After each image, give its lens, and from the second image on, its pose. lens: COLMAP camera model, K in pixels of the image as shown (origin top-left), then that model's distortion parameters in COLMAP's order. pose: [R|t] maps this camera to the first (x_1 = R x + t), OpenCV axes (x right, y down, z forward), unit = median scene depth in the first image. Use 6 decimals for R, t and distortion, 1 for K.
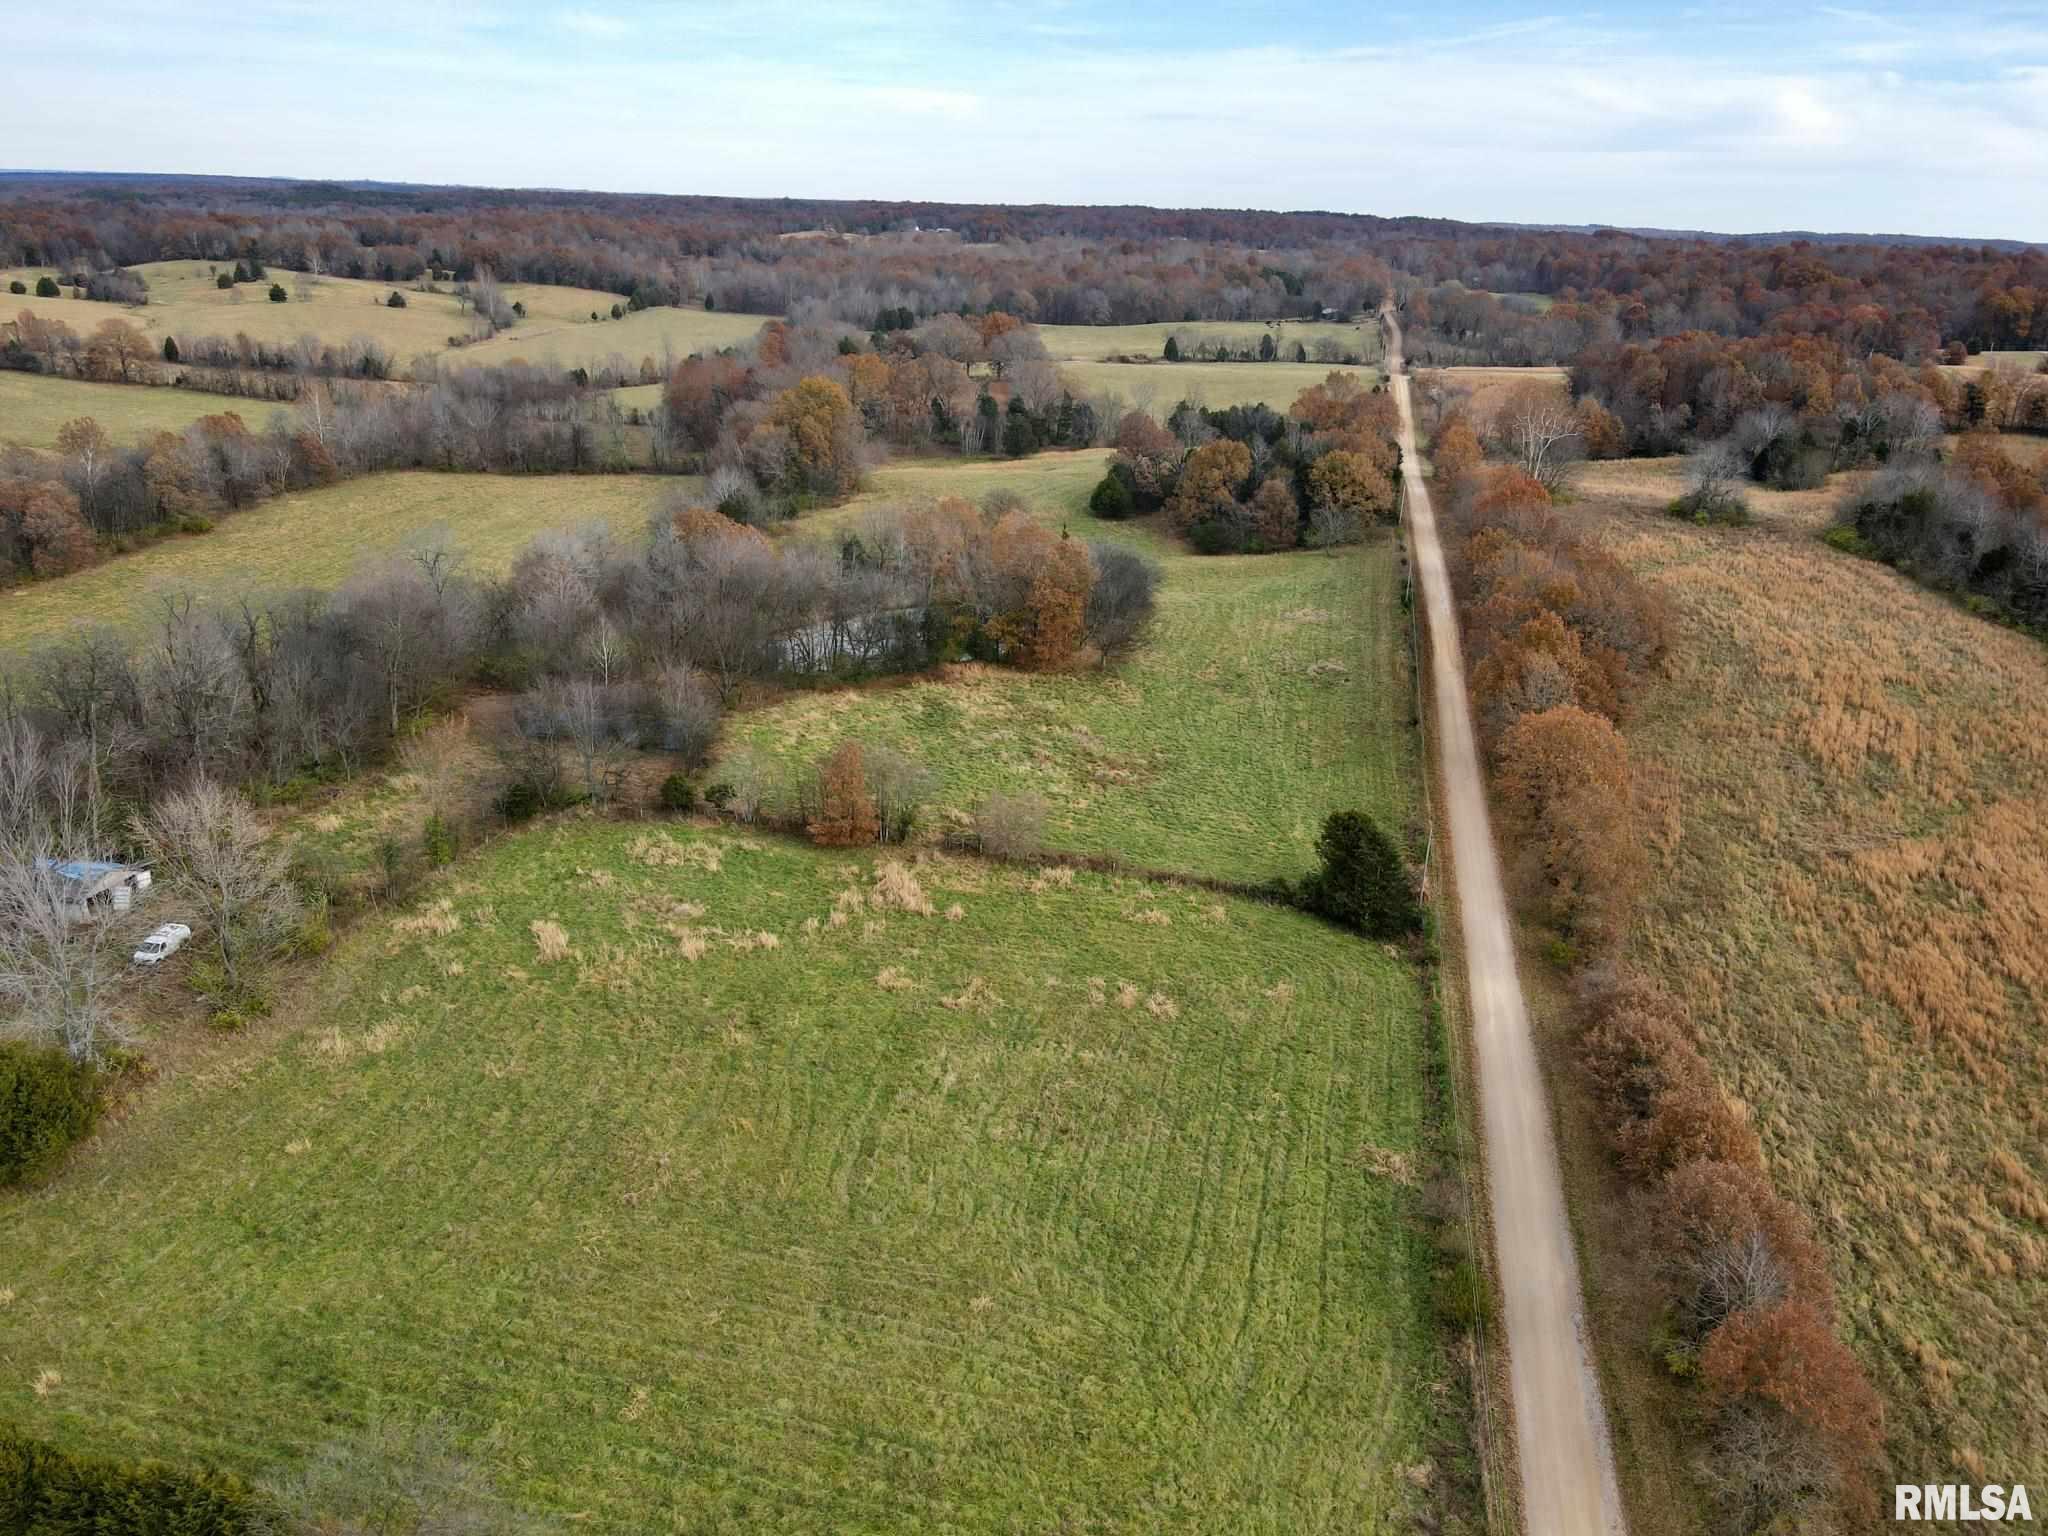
lens RADIAL K [[1494.8, 0, 1019.2], [0, 1494.8, 766.3], [0, 0, 1]] dist [0.019206, 0.003295]
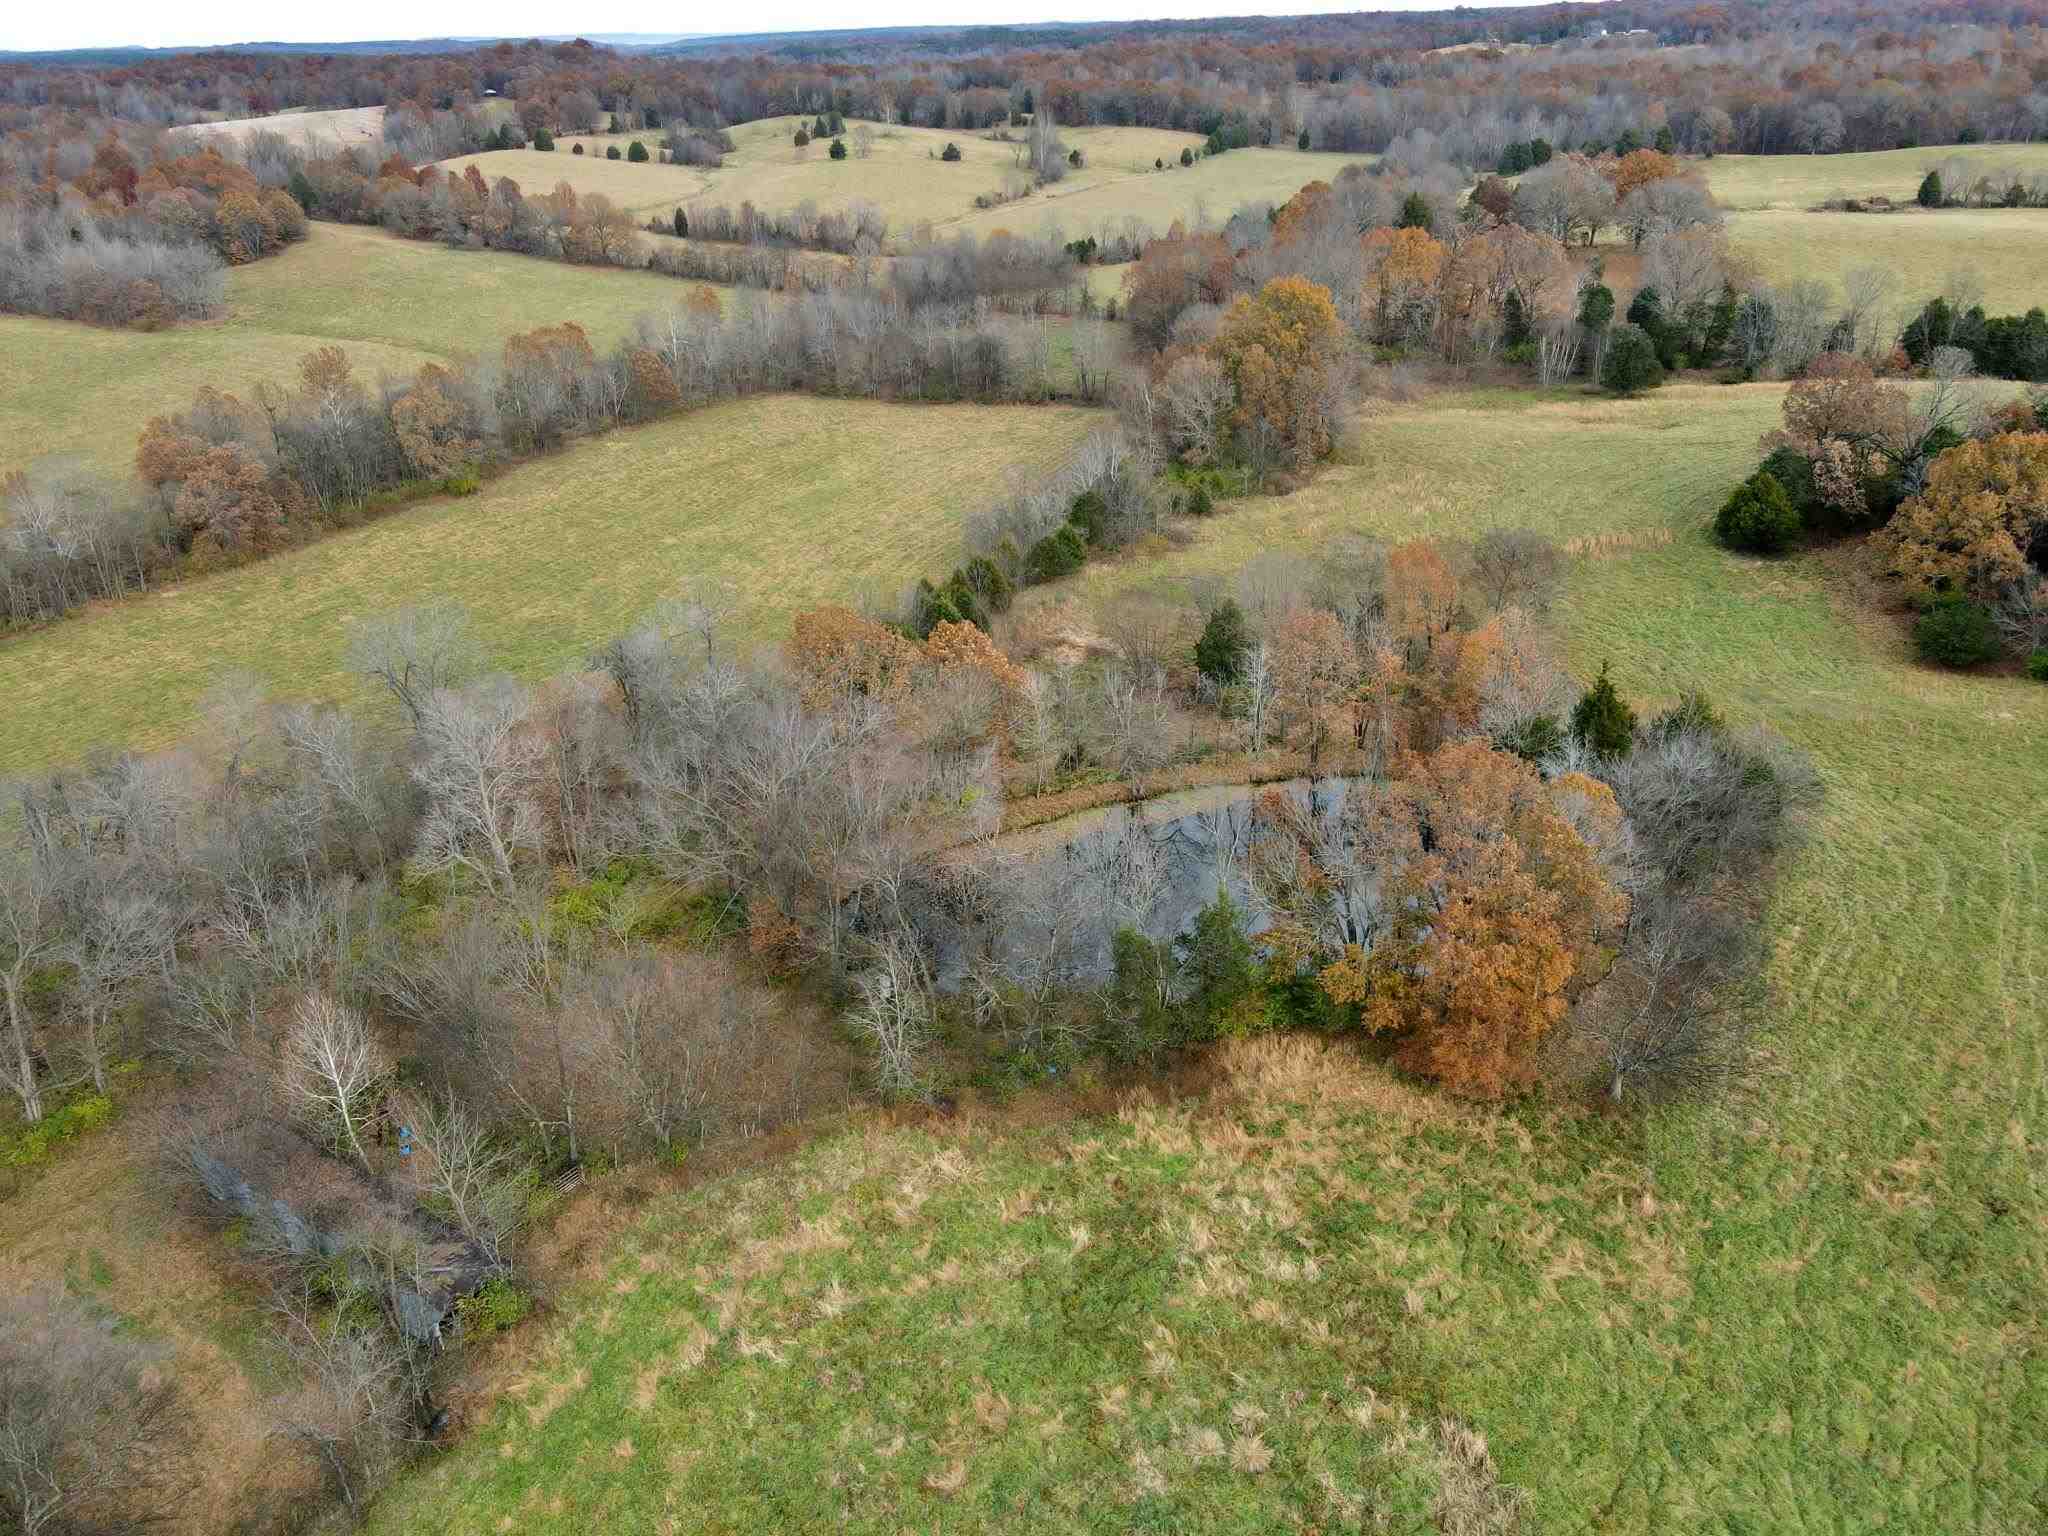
lens RADIAL K [[1496.9, 0, 1026.3], [0, 1496.9, 763.1], [0, 0, 1]] dist [0.013227, -0.002098]
pose [[0.916140, 0.124829, -0.380927, 0.017011], [-0.086427, 0.989438, 0.116377, -0.060905], [0.391430, -0.073695, 0.917252, 0.178406]]
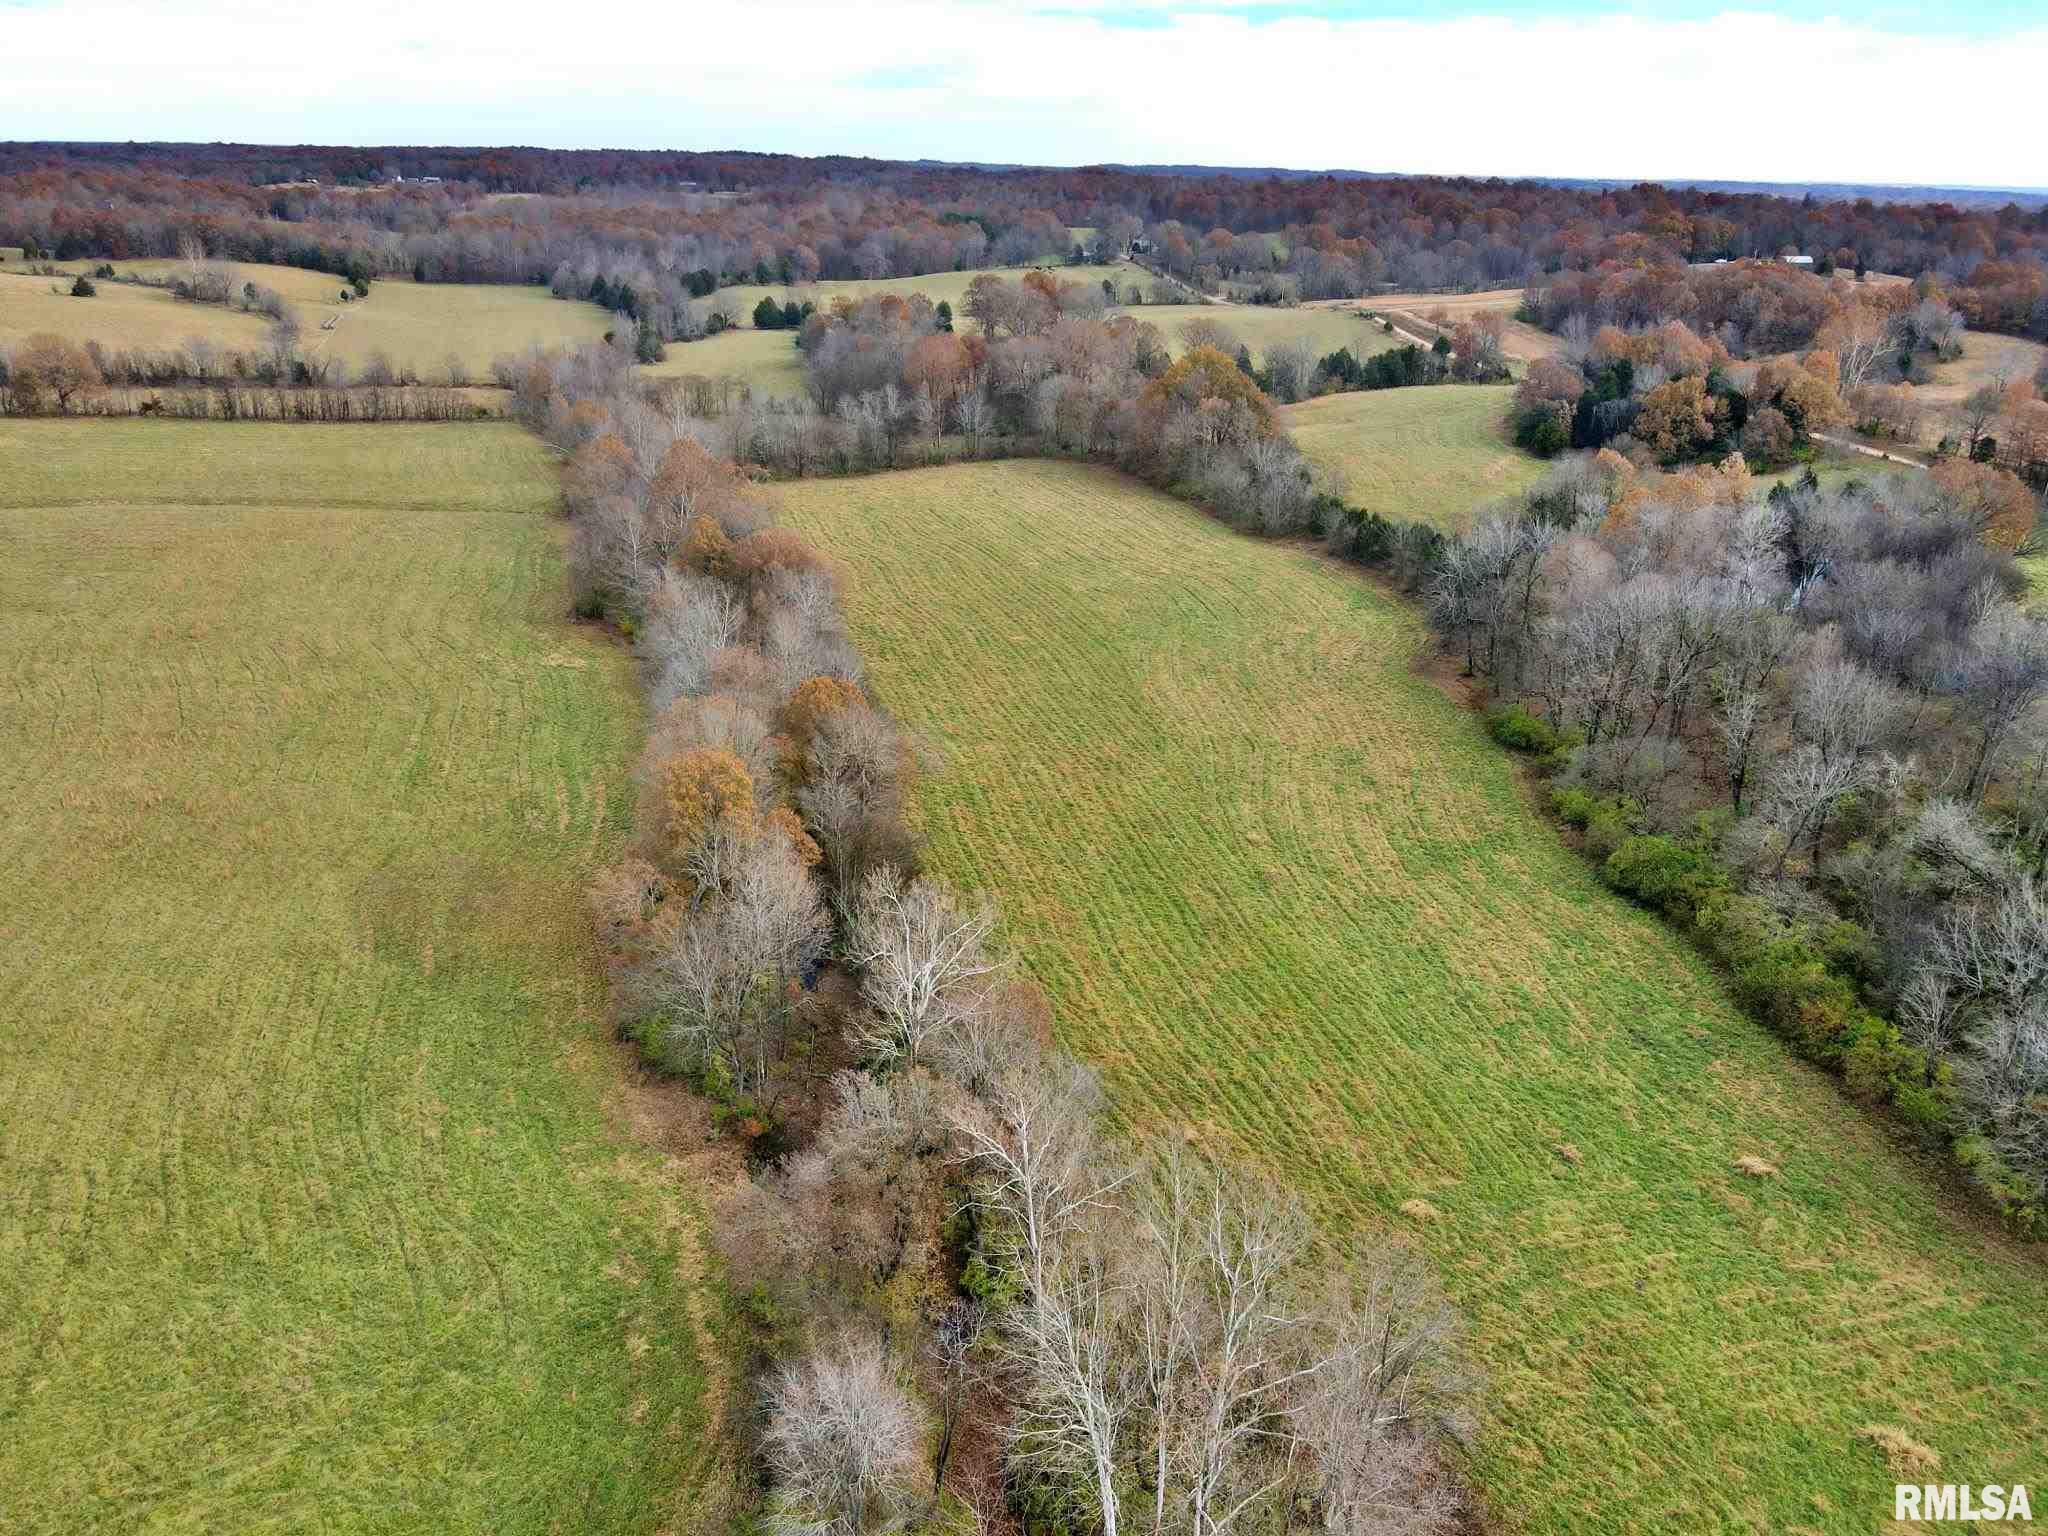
lens RADIAL K [[1494.8, 0, 1019.2], [0, 1494.8, 766.3], [0, 0, 1]] dist [0.019206, 0.003295]
pose [[0.902505, -0.176874, 0.392683, -0.353337], [0.162482, 0.984233, 0.069889, -0.039138], [-0.398853, 0.000728, 0.917015, 0.075072]]
